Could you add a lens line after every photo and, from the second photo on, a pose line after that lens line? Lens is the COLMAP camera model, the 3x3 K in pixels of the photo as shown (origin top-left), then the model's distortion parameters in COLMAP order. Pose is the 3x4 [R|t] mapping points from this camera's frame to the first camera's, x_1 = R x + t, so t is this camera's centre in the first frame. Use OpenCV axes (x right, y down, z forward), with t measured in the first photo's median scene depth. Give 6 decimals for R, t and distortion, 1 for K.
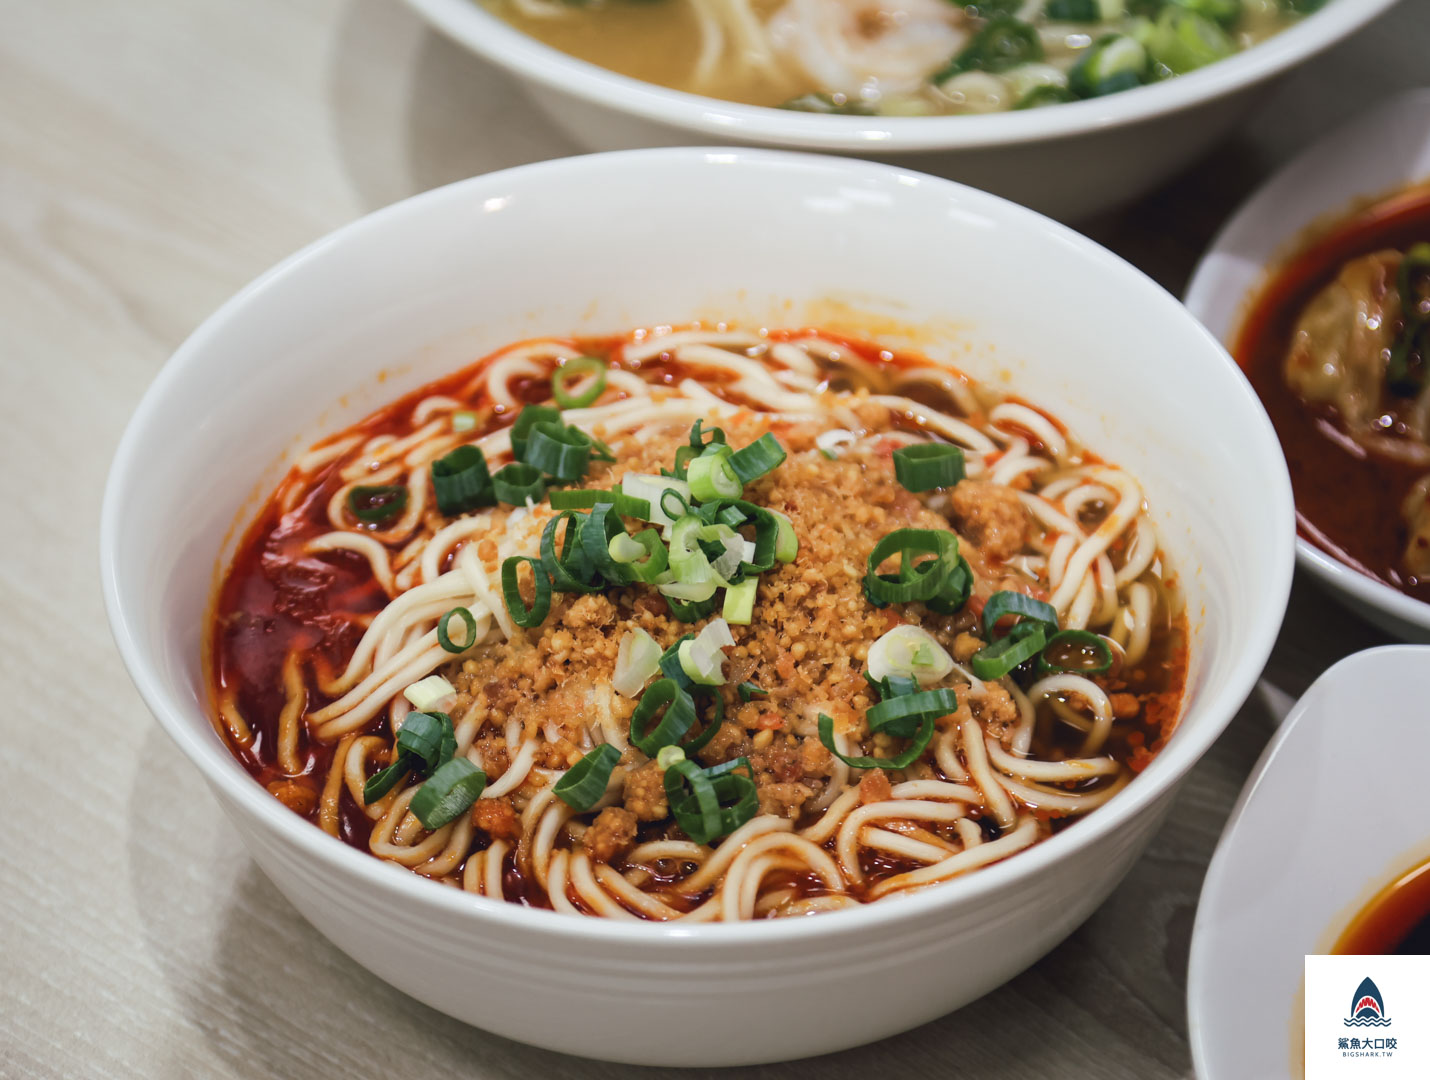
lens RADIAL K [[5261.7, 0, 715.0], [0, 5261.7, 540.0], [0, 0, 1]] dist [0.067347, -0.930466]
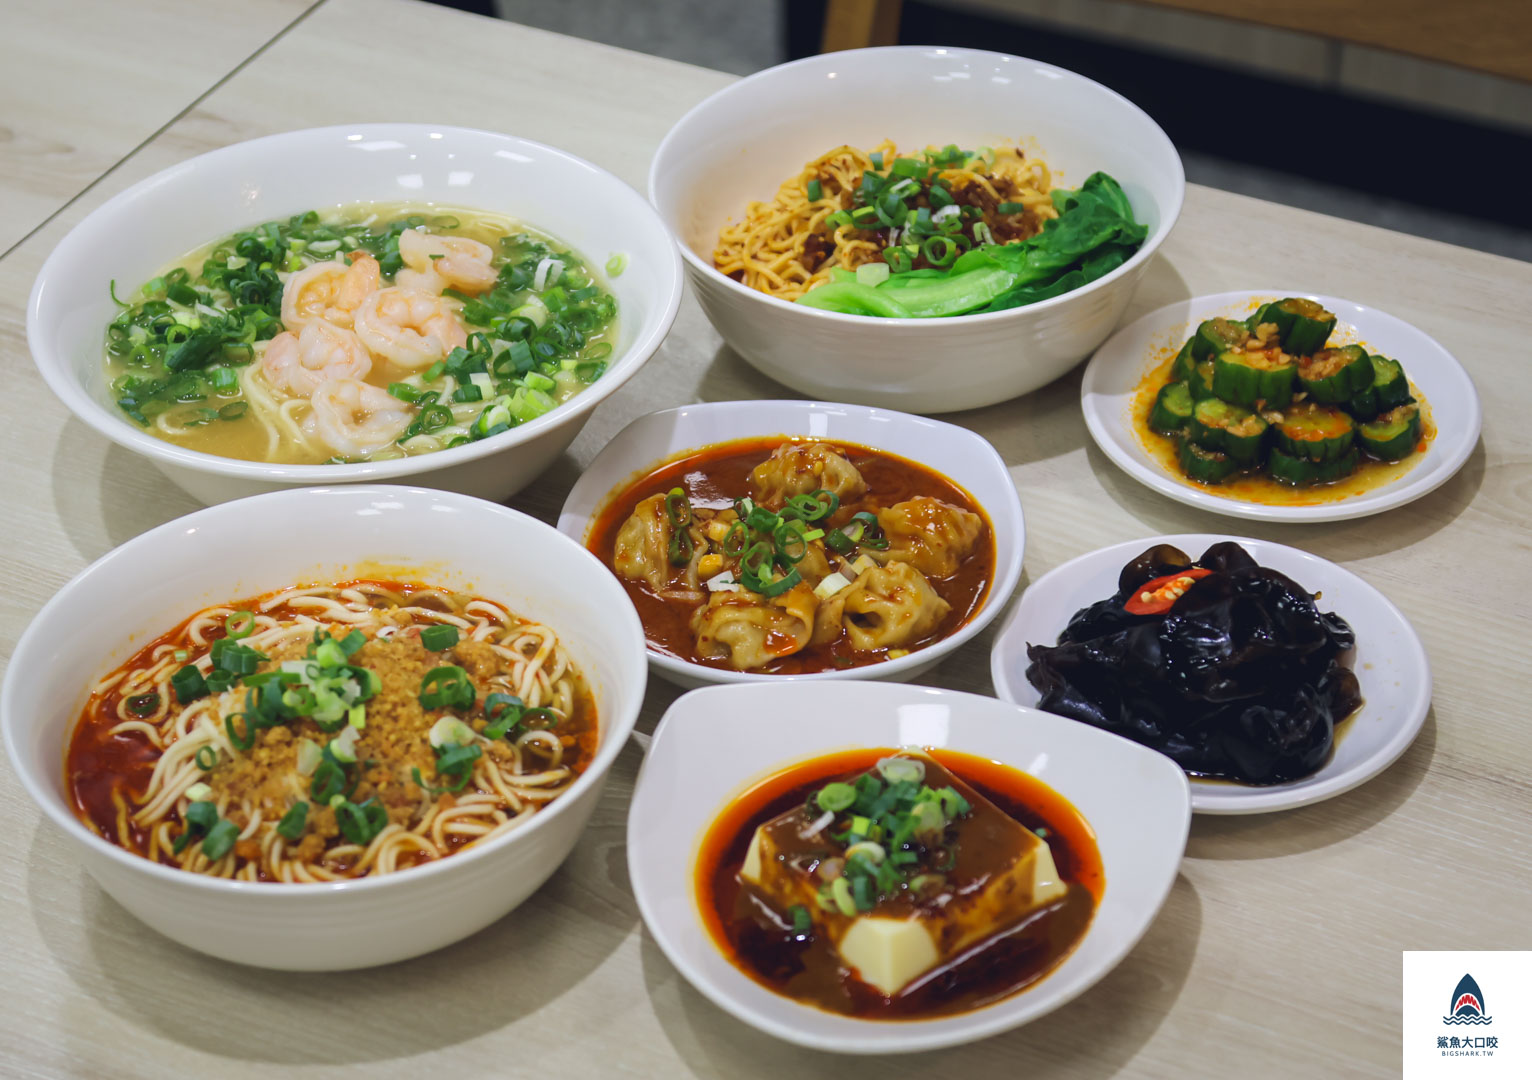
lens RADIAL K [[3503.3, 0, 766.0], [0, 3503.3, 540.0], [0, 0, 1]] dist [0.031549, 0.659223]
pose [[0.971829, -0.147562, 0.183777, -0.072300], [0.161727, 0.984722, -0.064555, 0.052520], [-0.171443, 0.092458, 0.980846, -0.244408]]
